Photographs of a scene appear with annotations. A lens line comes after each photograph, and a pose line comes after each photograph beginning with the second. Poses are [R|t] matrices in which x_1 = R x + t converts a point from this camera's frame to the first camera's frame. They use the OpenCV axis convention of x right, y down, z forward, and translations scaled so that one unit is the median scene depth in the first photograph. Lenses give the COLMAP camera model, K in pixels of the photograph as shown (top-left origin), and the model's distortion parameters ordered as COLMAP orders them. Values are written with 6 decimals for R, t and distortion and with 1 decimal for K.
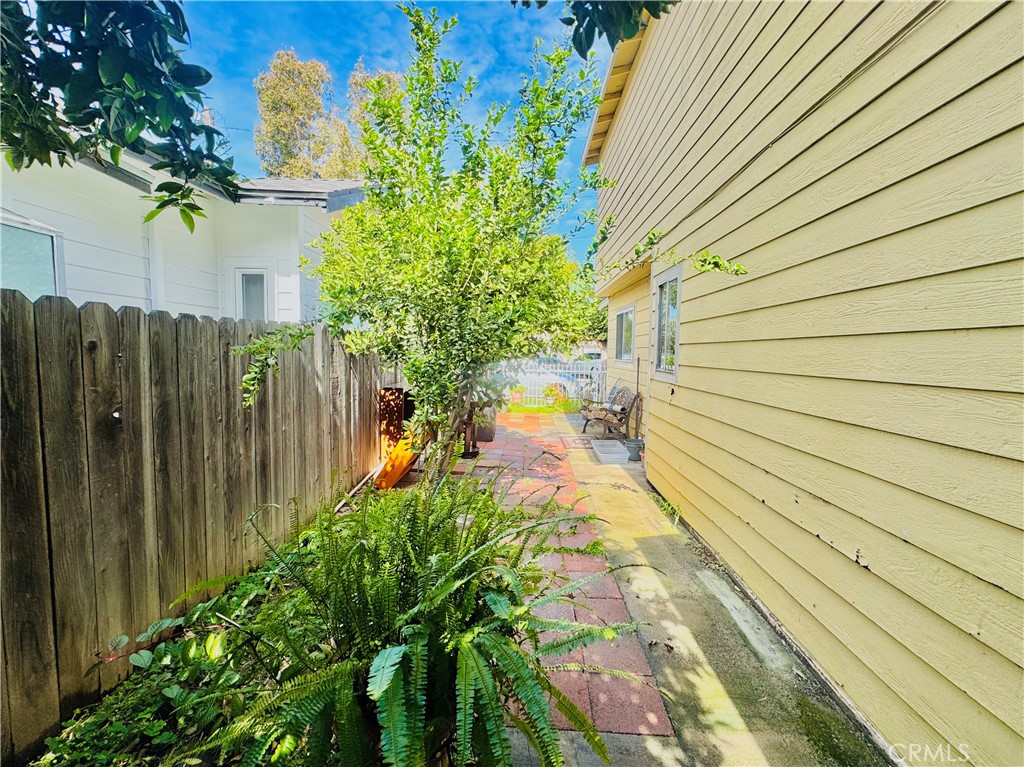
lens RADIAL K [[427.5, 0, 513.9], [0, 427.5, 381.1], [0, 0, 1]] dist [-0.002076, 0.000439]
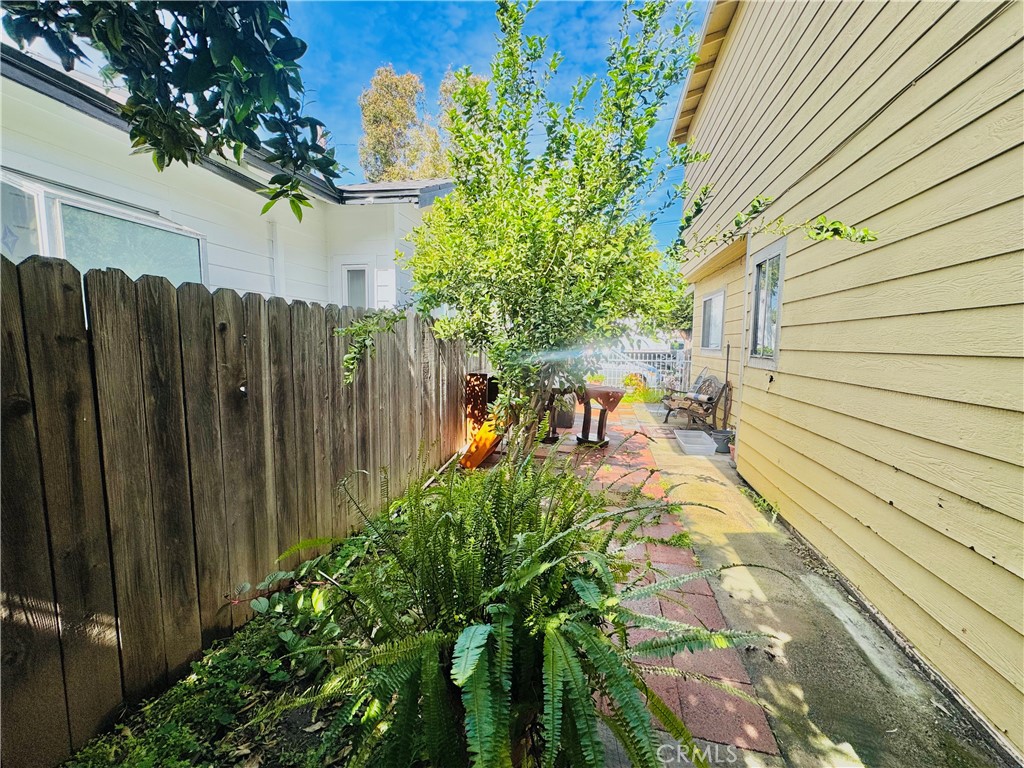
lens RADIAL K [[409.9, 0, 513.7], [0, 409.9, 381.6], [0, 0, 1]] dist [-0.002172, 0.000538]
pose [[0.982406, 0.011585, -0.186396, -0.014295], [-0.007140, 0.999674, 0.024500, 0.019637], [0.186619, -0.022738, 0.982169, 0.046182]]
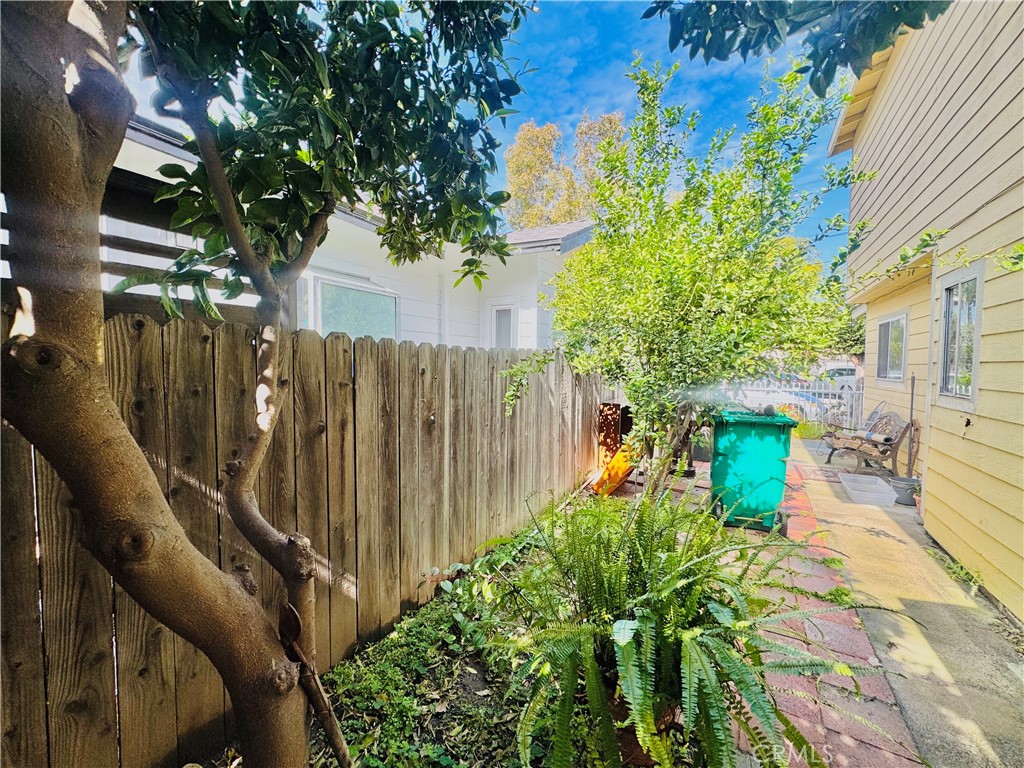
lens RADIAL K [[409.9, 0, 513.7], [0, 409.9, 381.6], [0, 0, 1]] dist [-0.002172, 0.000538]
pose [[0.879212, 0.012186, -0.476275, -0.005017], [-0.027947, 0.999271, -0.026024, -0.011523], [0.475610, 0.036191, 0.878911, -0.085320]]
